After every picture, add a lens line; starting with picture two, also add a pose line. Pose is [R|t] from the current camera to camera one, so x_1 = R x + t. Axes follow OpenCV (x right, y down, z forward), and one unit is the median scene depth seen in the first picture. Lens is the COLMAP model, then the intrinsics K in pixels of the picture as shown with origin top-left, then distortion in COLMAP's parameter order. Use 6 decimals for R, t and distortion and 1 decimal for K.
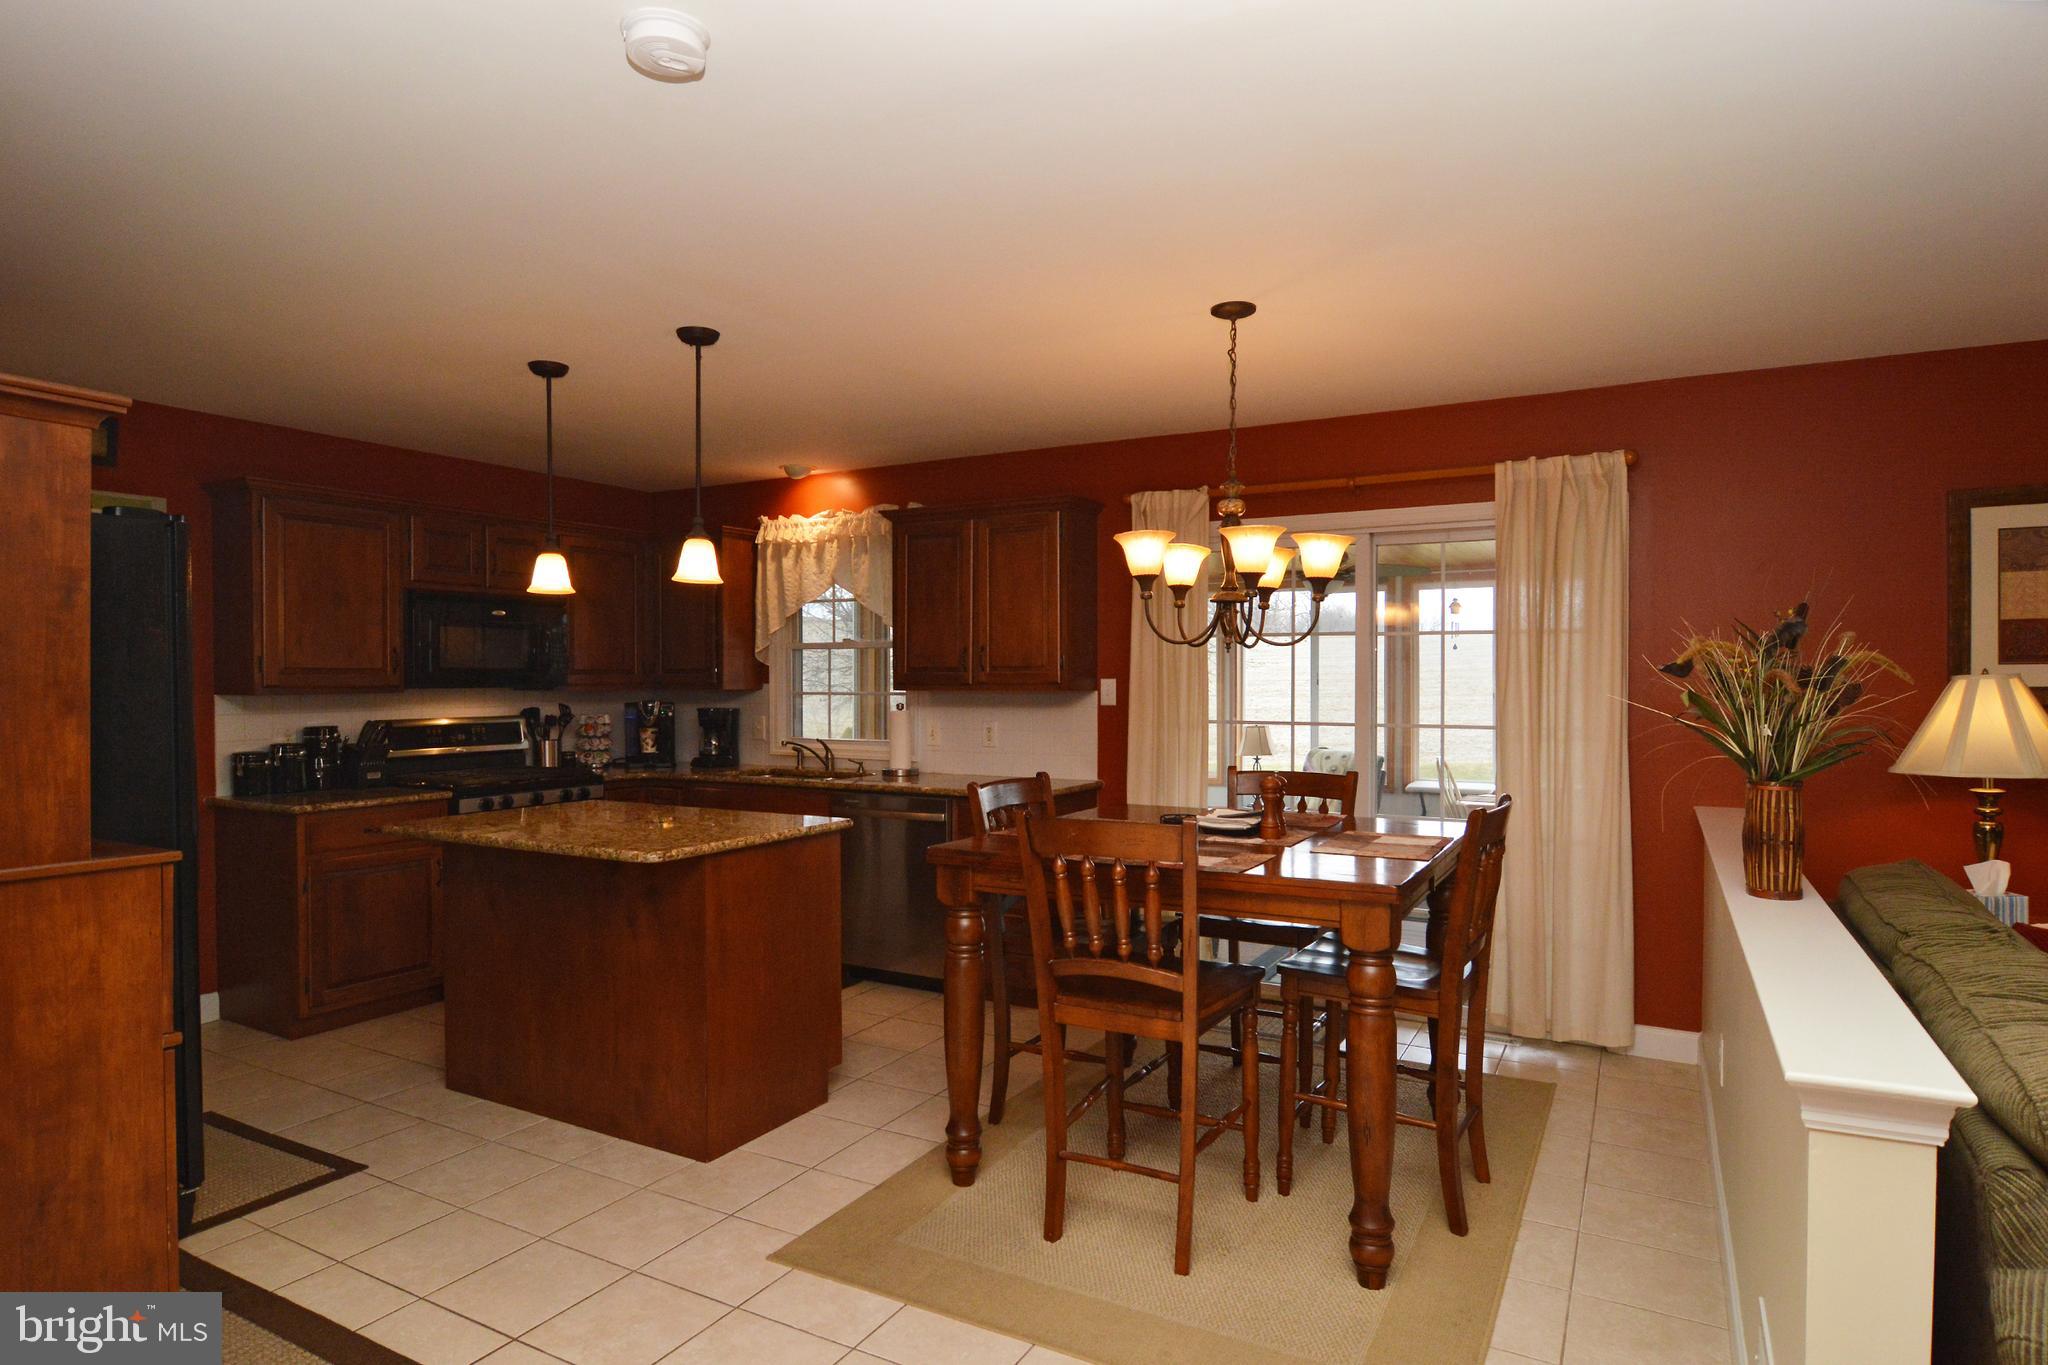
lens RADIAL K [[1127.6, 0, 1017.3], [0, 1127.6, 693.5], [0, 0, 1]] dist [-0.001633, -0.013190]
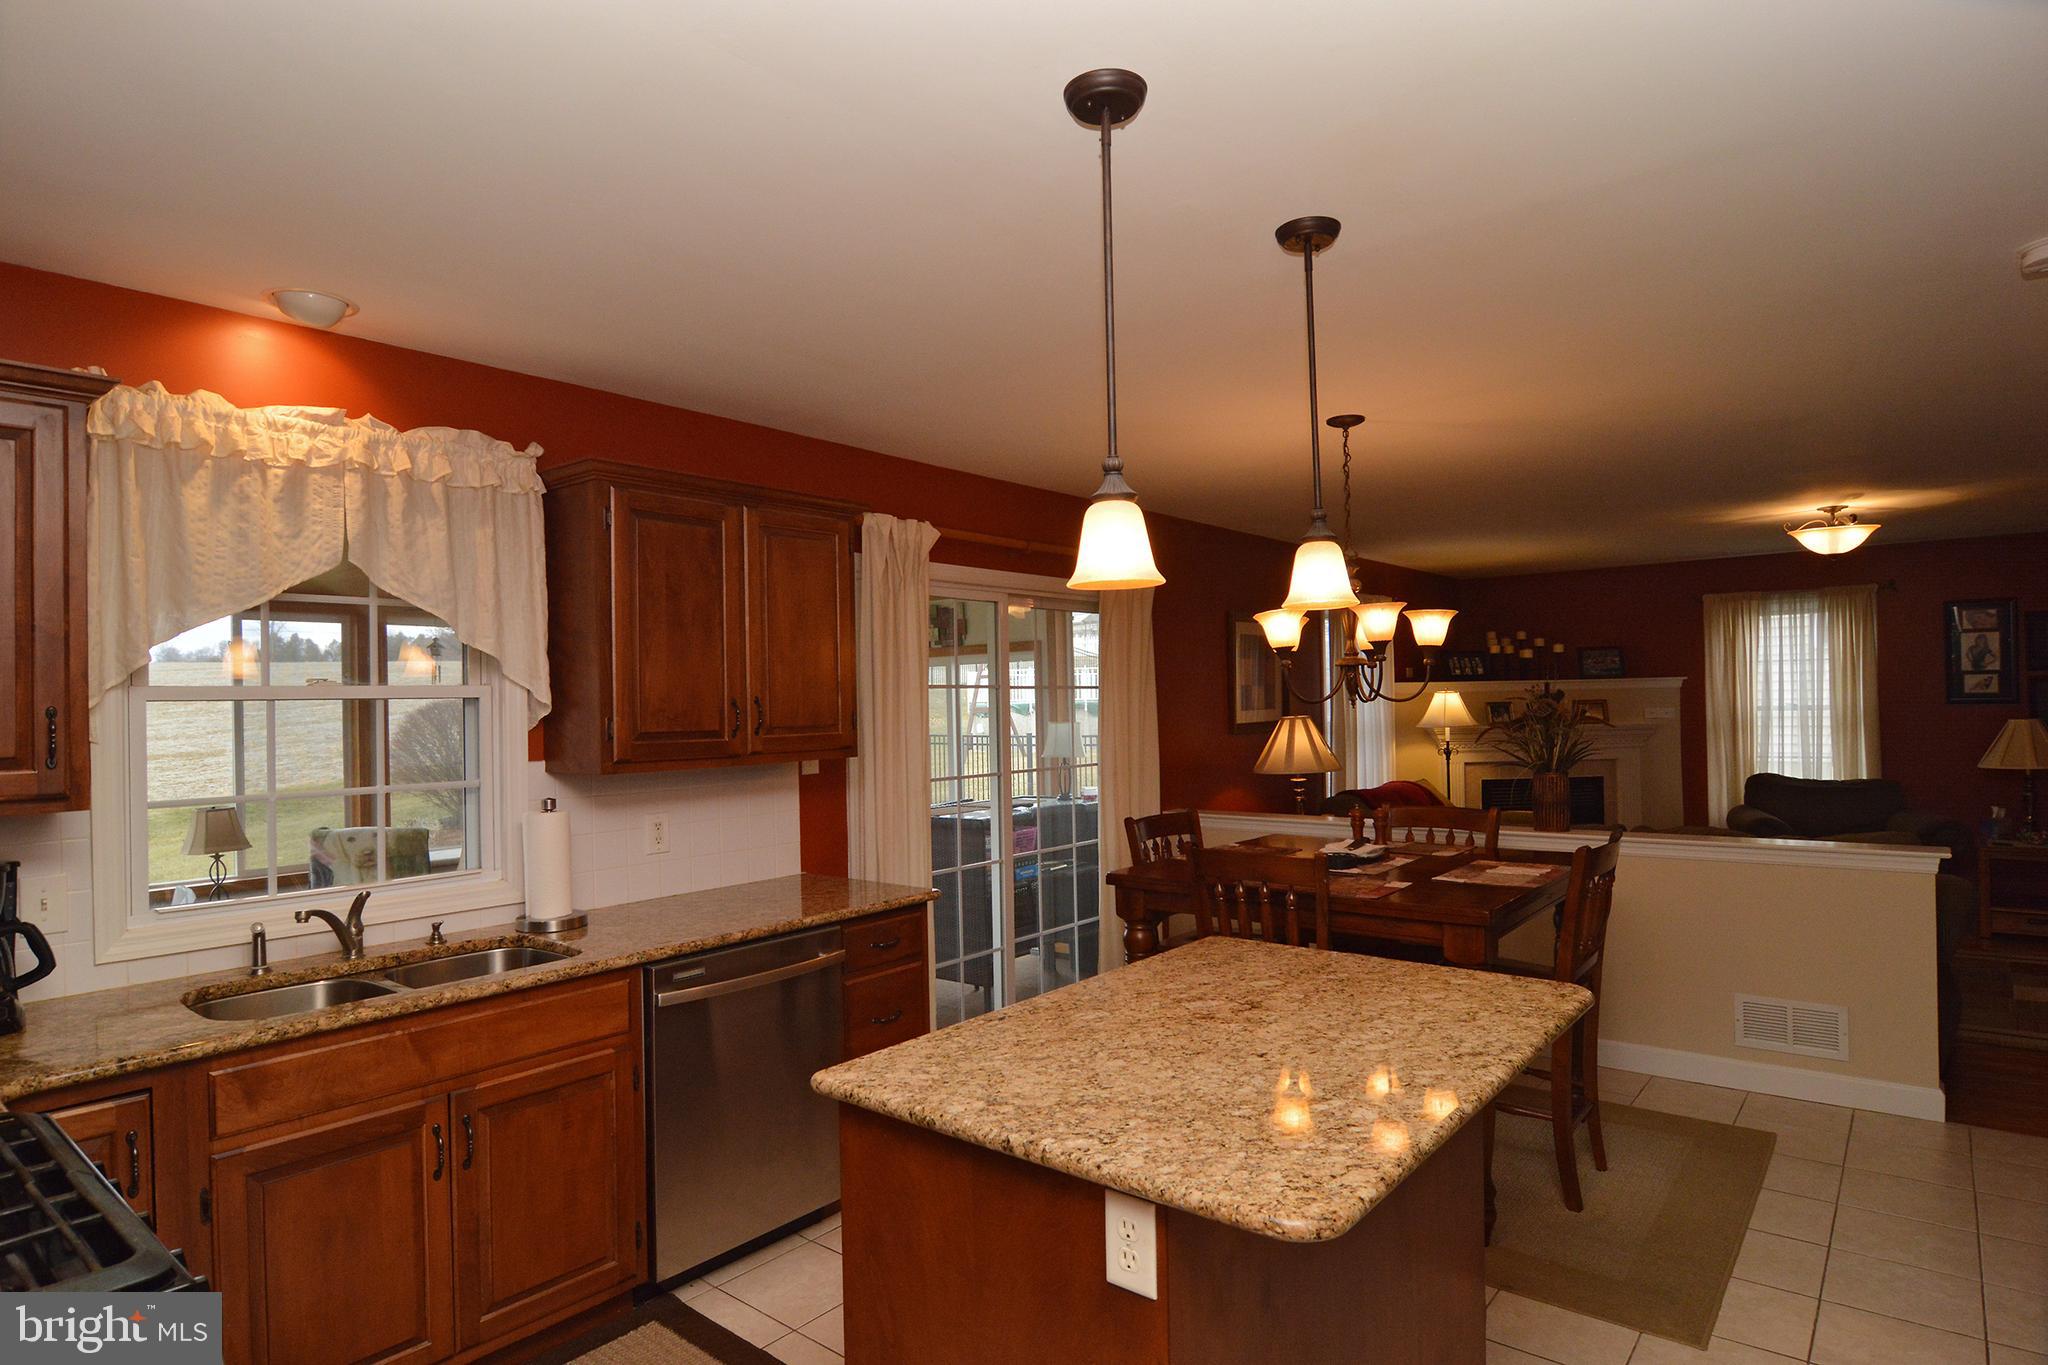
lens RADIAL K [[1112.6, 0, 1017.8], [0, 1112.6, 692.3], [0, 0, 1]] dist [-0.006128, -0.009341]
pose [[0.179676, 0.005911, 0.983708, -0.695331], [0.032632, 0.999396, -0.011966, -0.034155], [-0.983184, 0.034250, 0.179374, 0.772876]]
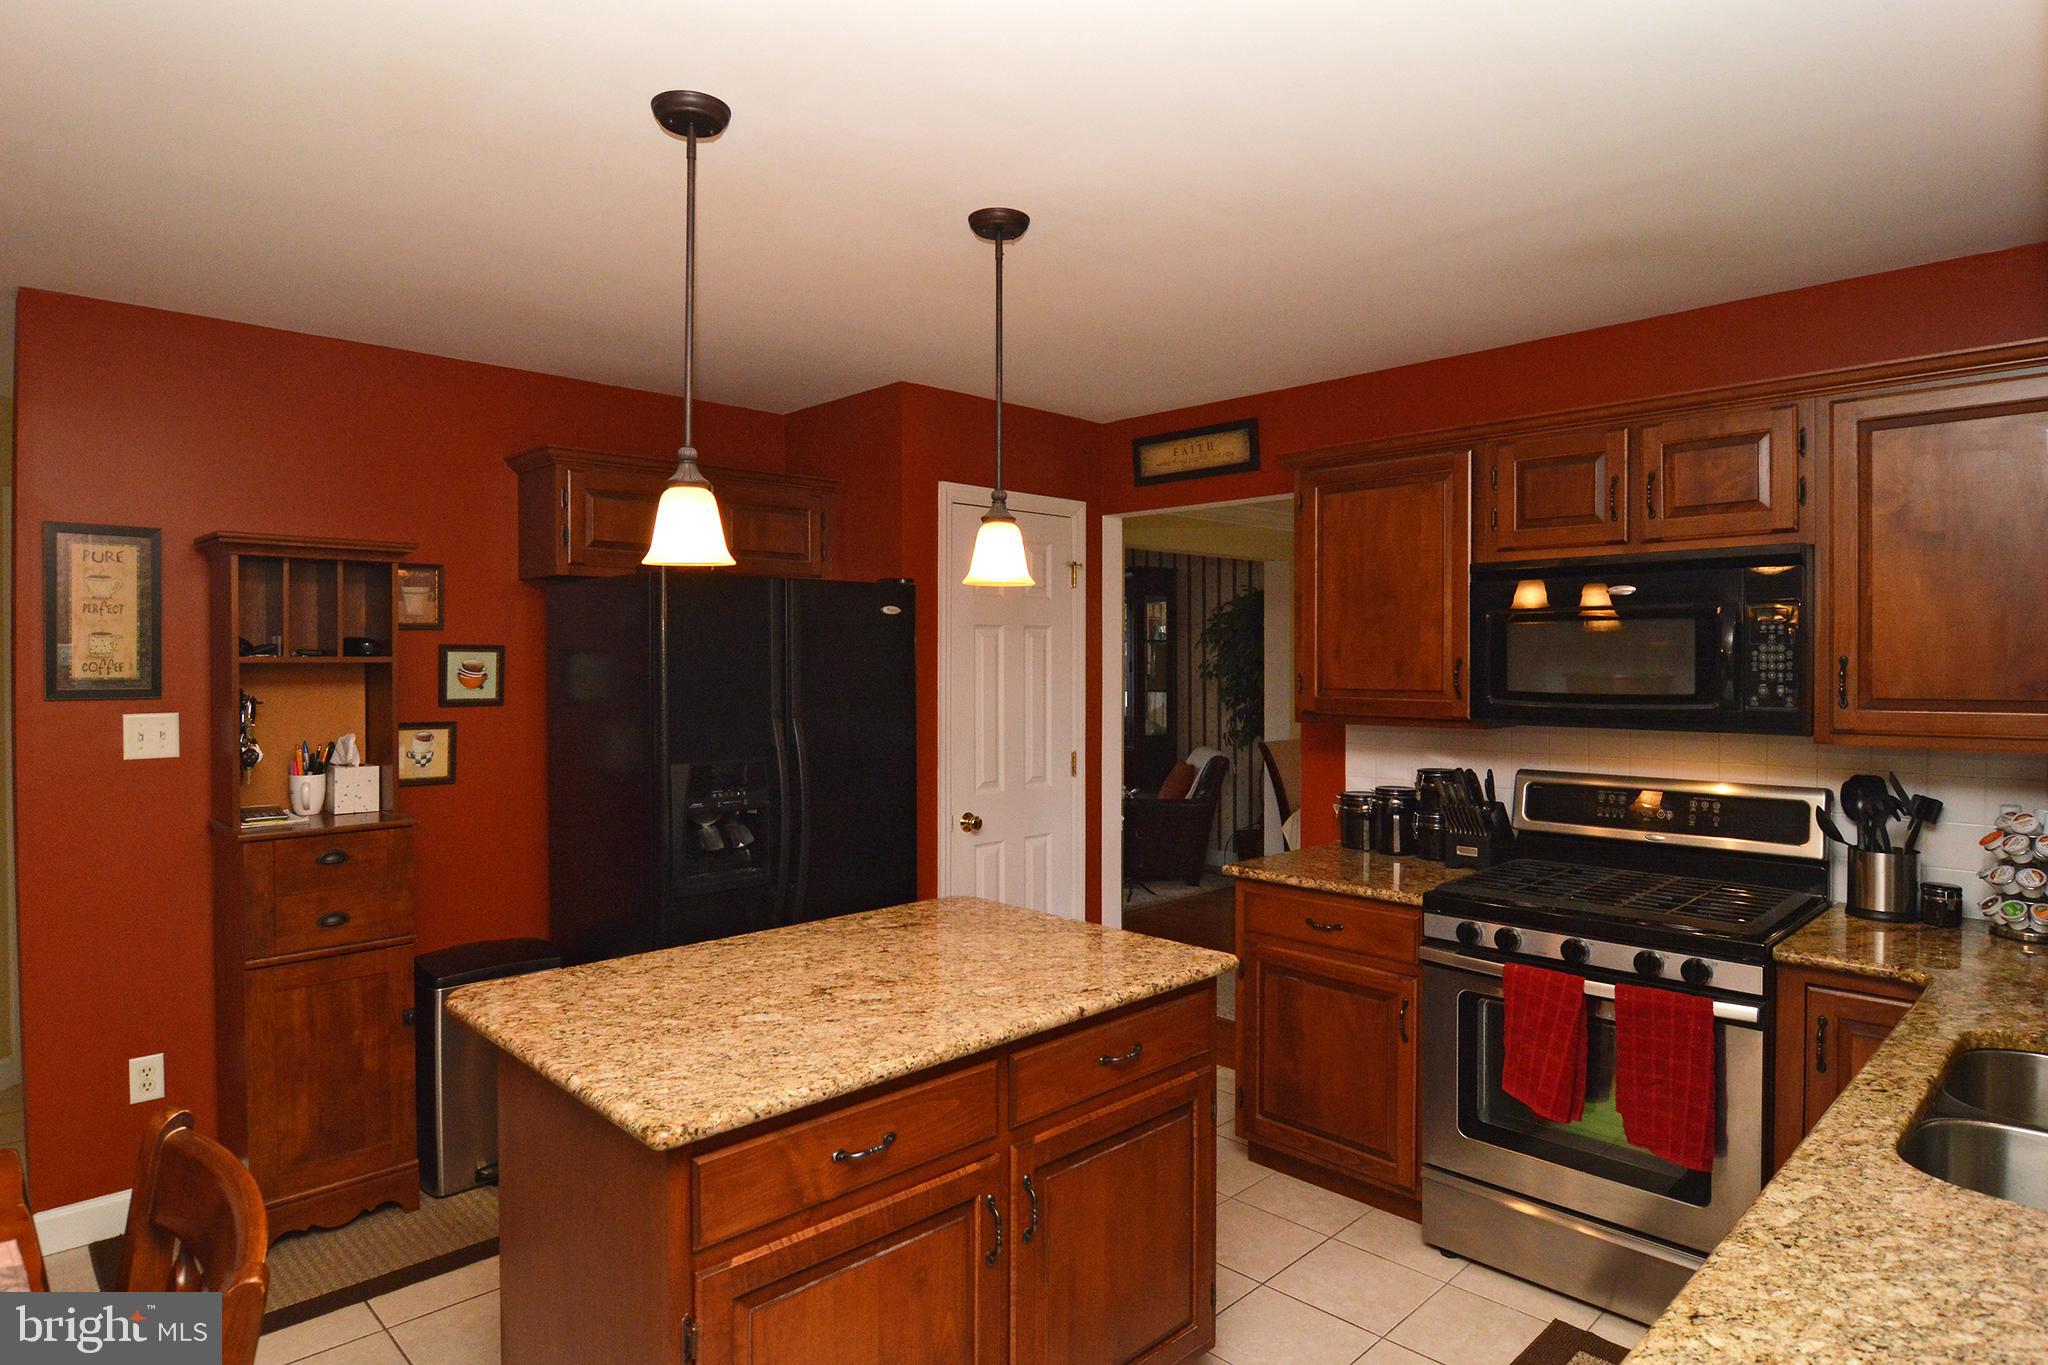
lens RADIAL K [[1150.7, 0, 1024.2], [0, 1150.7, 665.2], [0, 0, 1]] dist [-0.002181, -0.000457]
pose [[-0.283029, 0.009197, -0.959067, 0.153644], [-0.011250, 0.999853, 0.012908, -0.043241], [0.959045, 0.014443, -0.282884, 0.960923]]
